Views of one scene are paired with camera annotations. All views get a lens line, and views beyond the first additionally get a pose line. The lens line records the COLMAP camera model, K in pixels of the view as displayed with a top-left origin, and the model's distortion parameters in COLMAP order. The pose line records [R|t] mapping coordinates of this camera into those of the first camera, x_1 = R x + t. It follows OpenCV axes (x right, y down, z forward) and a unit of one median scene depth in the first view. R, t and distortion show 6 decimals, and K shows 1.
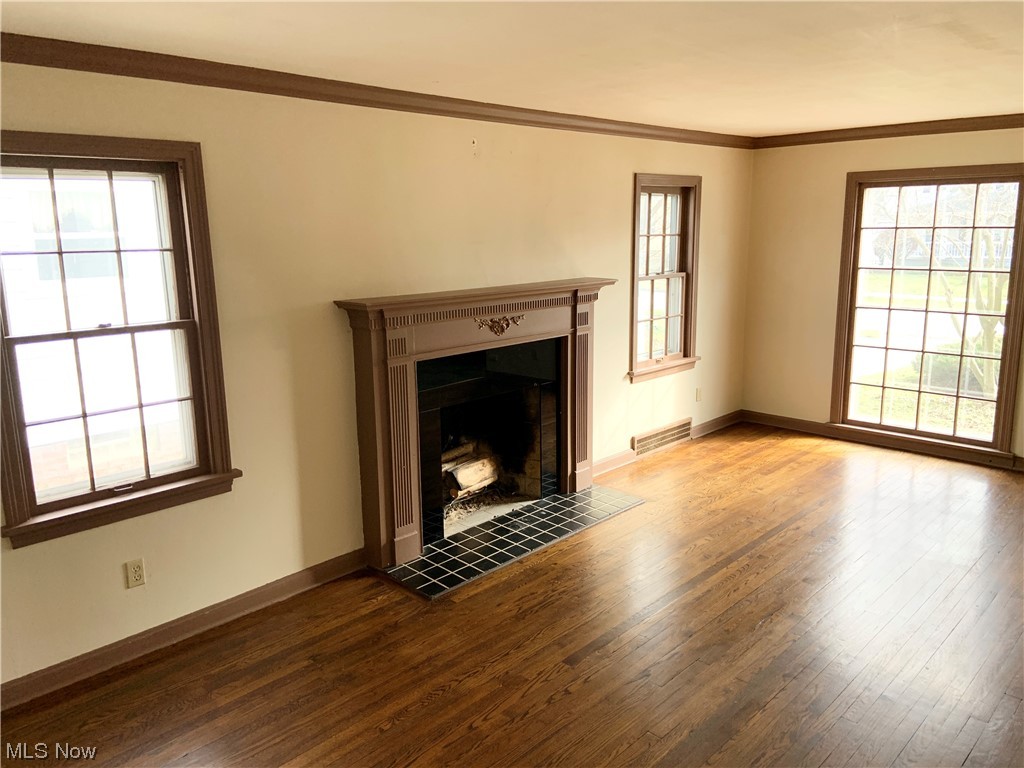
lens RADIAL K [[754.1, 0, 523.7], [0, 754.1, 383.9], [0, 0, 1]] dist [0.133828, -0.254587]
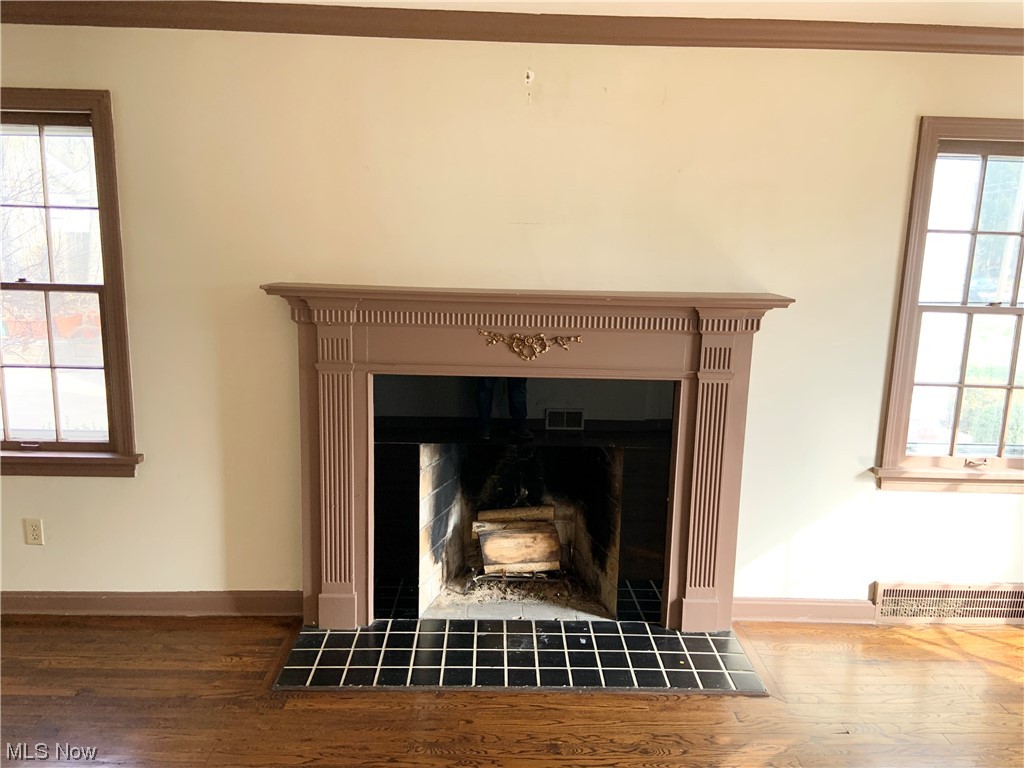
lens RADIAL K [[768.3, 0, 513.9], [0, 768.3, 385.4], [0, 0, 1]] dist [0.134309, -0.174126]
pose [[0.708371, 0.164743, -0.686345, 0.417058], [-0.178818, 0.982545, 0.051282, -0.071113], [0.682813, 0.086405, 0.725465, 0.462978]]
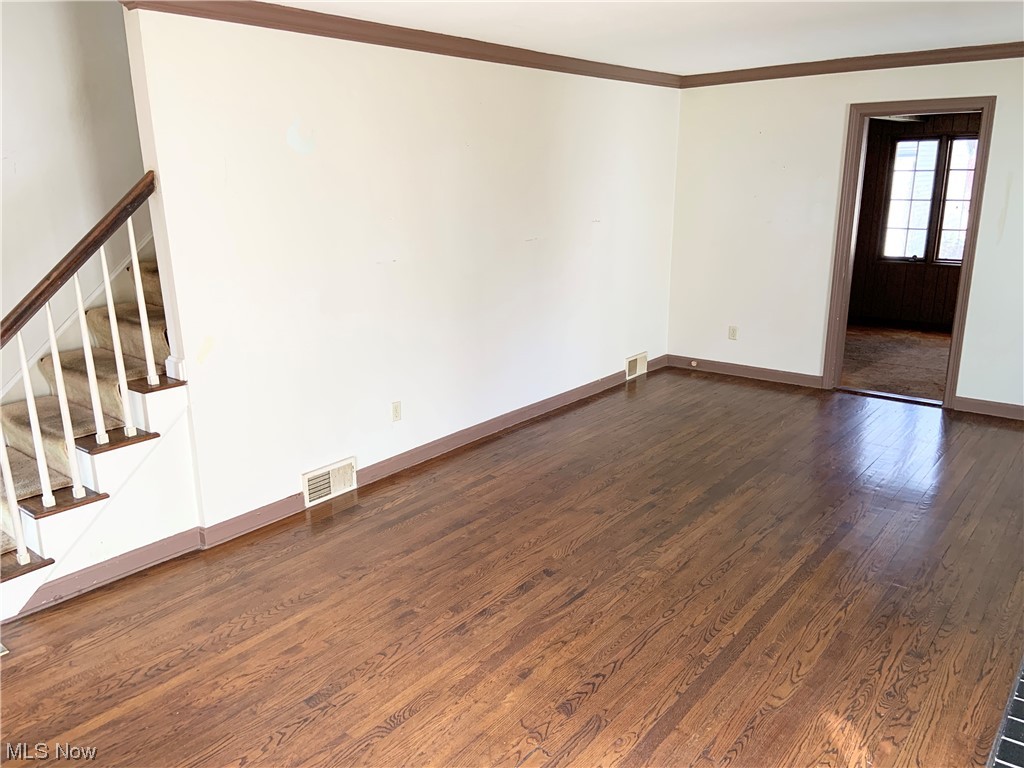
lens RADIAL K [[768.3, 0, 513.9], [0, 768.3, 385.4], [0, 0, 1]] dist [0.134309, -0.174126]
pose [[-0.996759, 0.045077, -0.066627, 0.448306], [0.009129, 0.886286, 0.463049, -0.274979], [0.079923, 0.460940, -0.883825, 1.333743]]
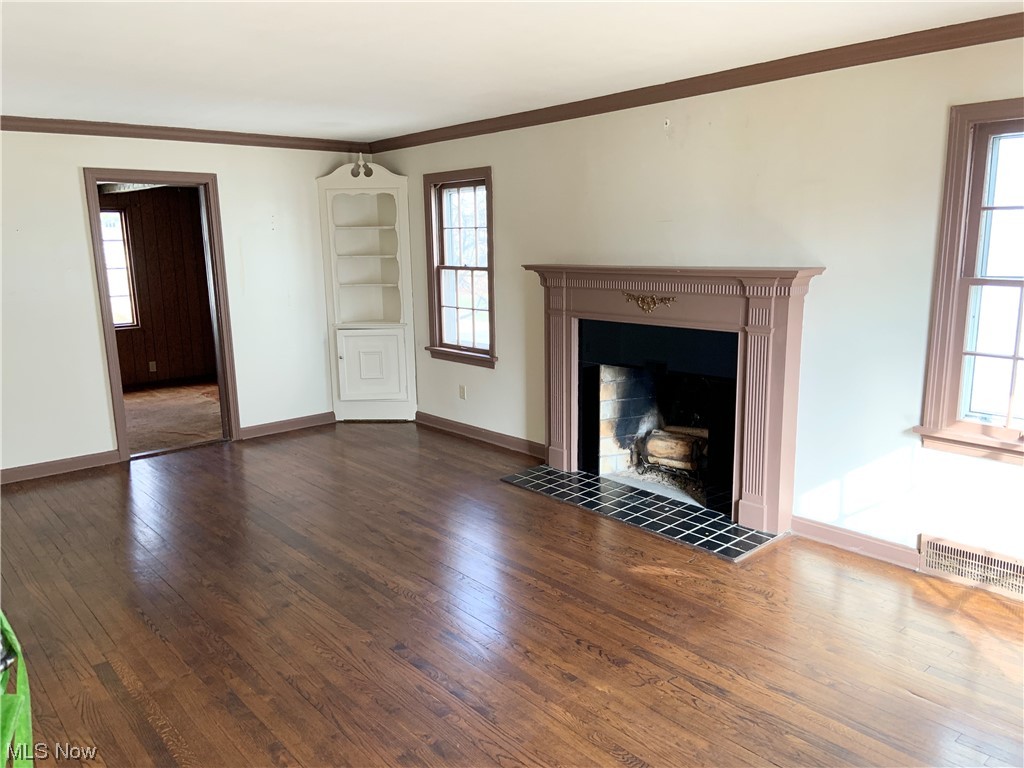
lens RADIAL K [[768.3, 0, 513.9], [0, 768.3, 385.4], [0, 0, 1]] dist [0.134309, -0.174126]
pose [[-0.088154, 0.200104, -0.975801, 0.978604], [-0.190605, 0.958125, 0.213699, -0.151189], [0.977701, 0.204831, -0.046322, 0.843700]]
